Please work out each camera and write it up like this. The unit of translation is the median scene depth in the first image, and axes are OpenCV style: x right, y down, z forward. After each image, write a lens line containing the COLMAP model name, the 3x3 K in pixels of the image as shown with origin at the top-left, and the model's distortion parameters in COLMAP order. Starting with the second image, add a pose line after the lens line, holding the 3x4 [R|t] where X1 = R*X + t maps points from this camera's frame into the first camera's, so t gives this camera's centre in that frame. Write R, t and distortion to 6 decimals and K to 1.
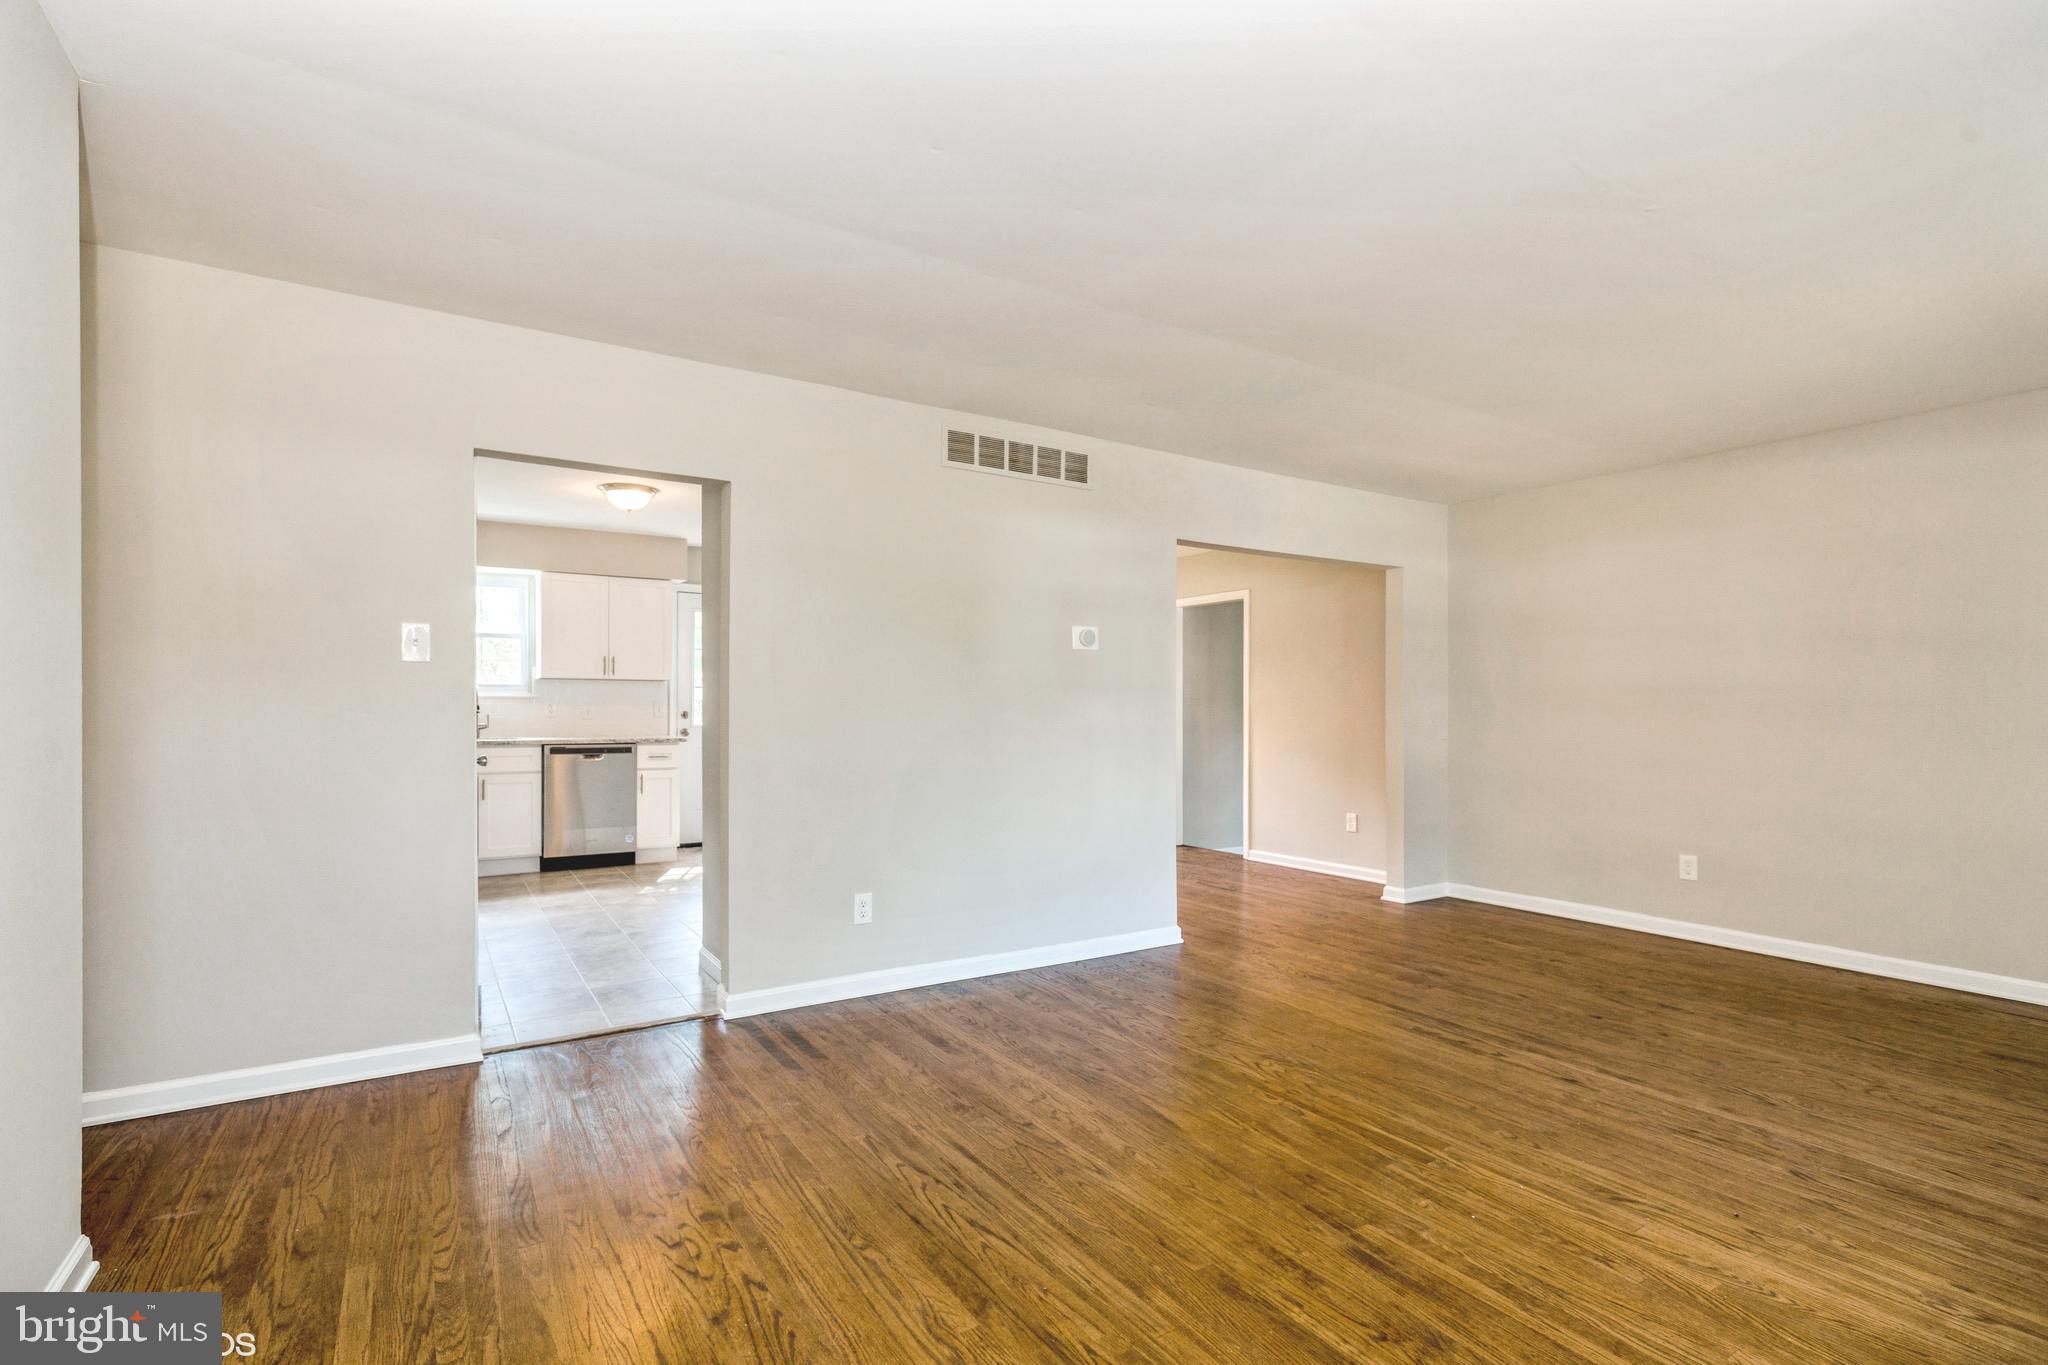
lens RADIAL K [[948.1, 0, 1022.8], [0, 948.1, 696.8], [0, 0, 1]] dist [-0.001142, -0.000149]
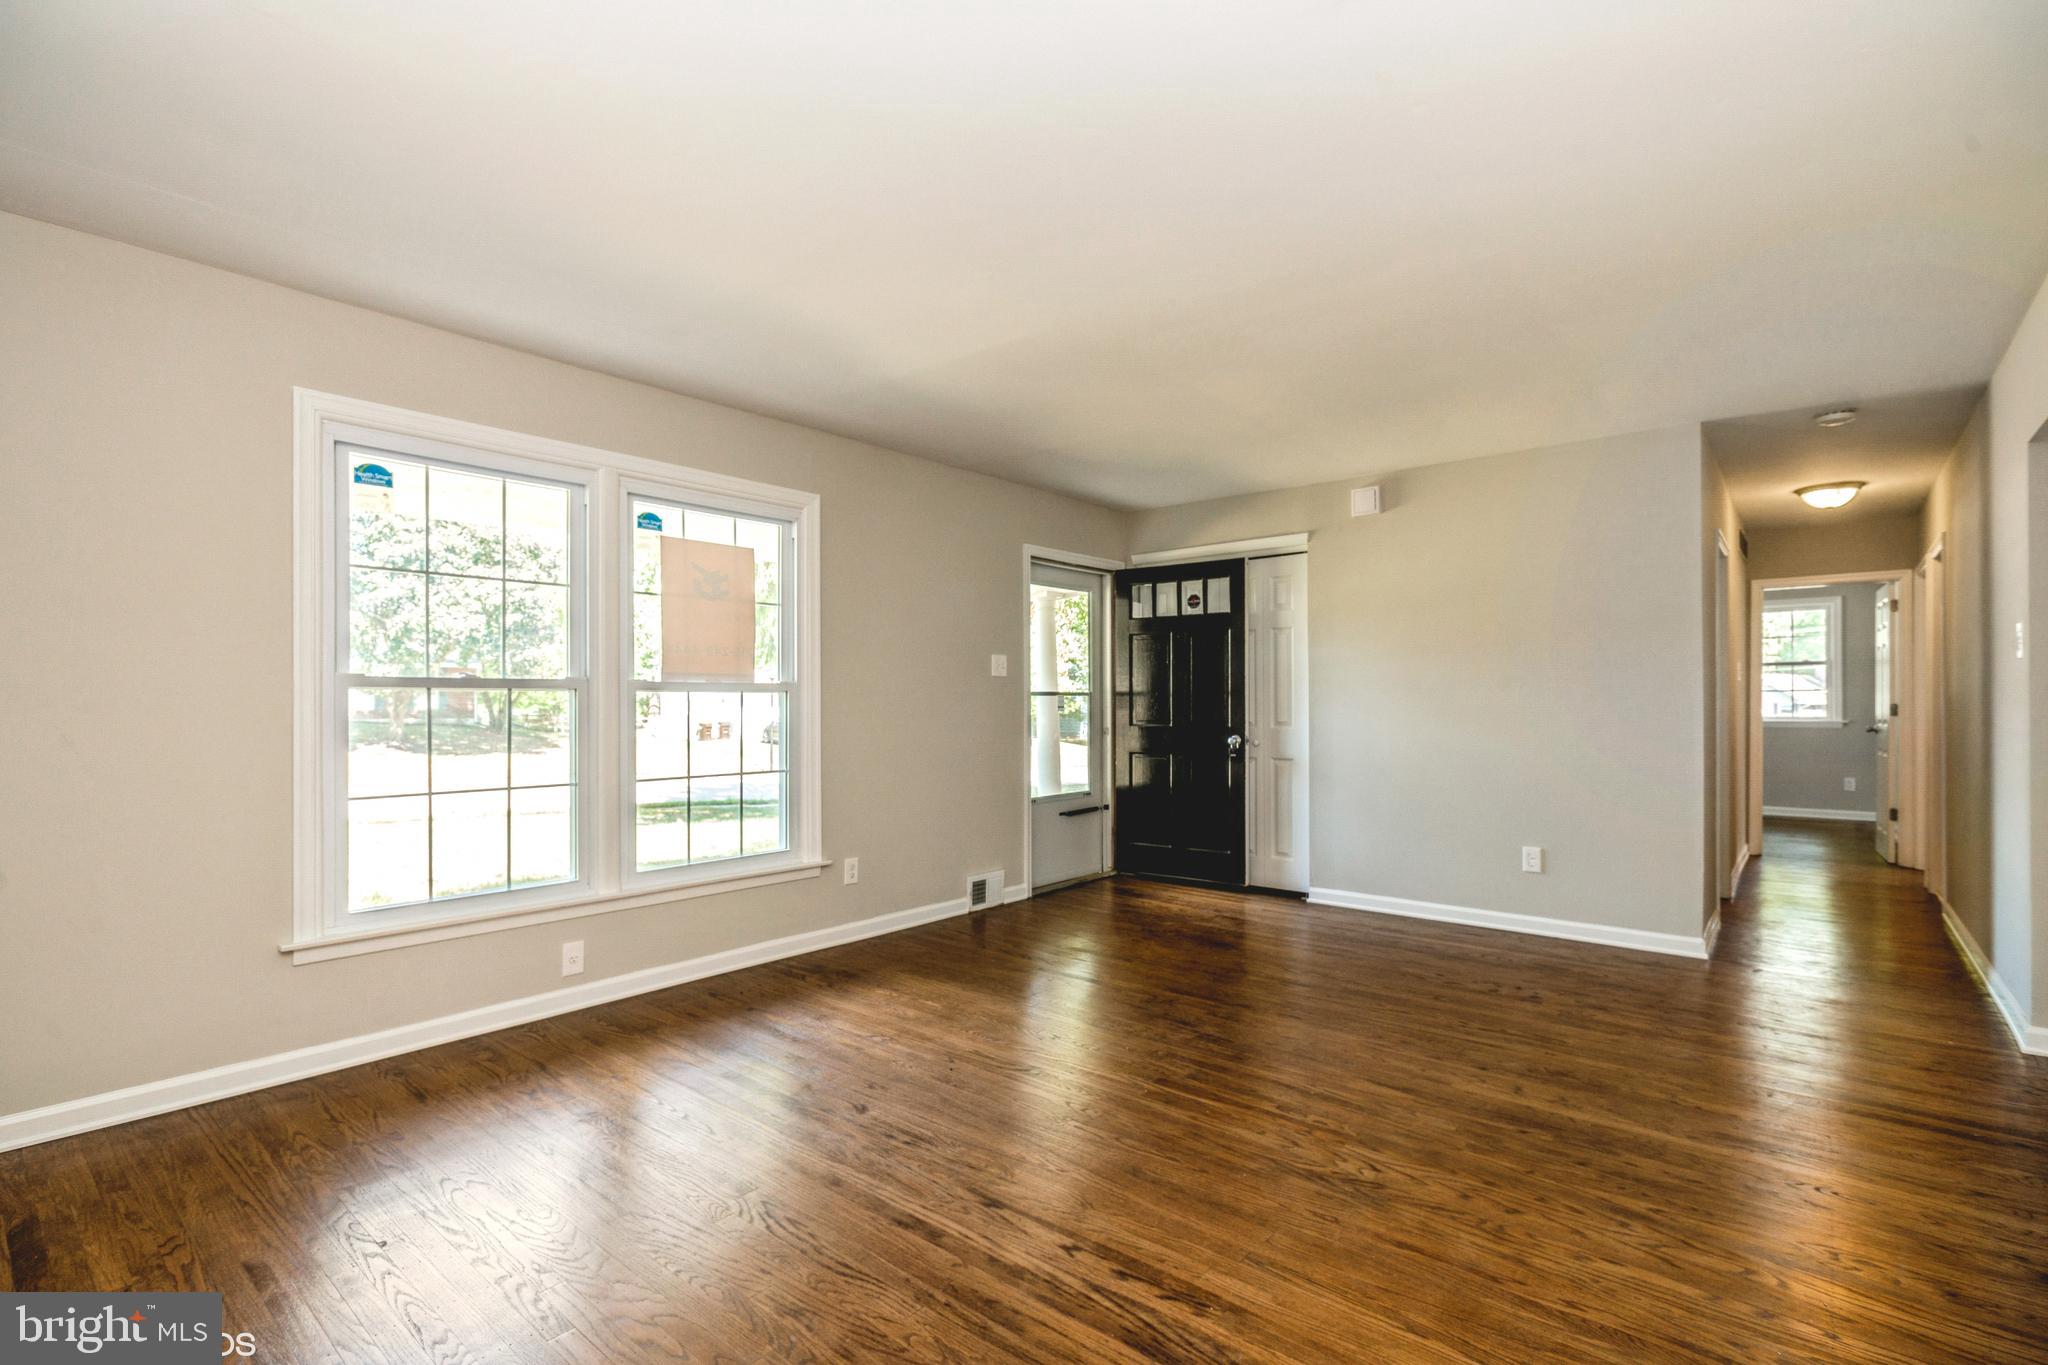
lens RADIAL K [[948.1, 0, 1025.1], [0, 948.1, 694.8], [0, 0, 1]] dist [-0.001142, -0.000149]
pose [[-0.954993, -0.005304, -0.296580, 0.829098], [0.002635, 0.999649, -0.026362, 0.029575], [0.296616, -0.025957, -0.954644, 1.843154]]
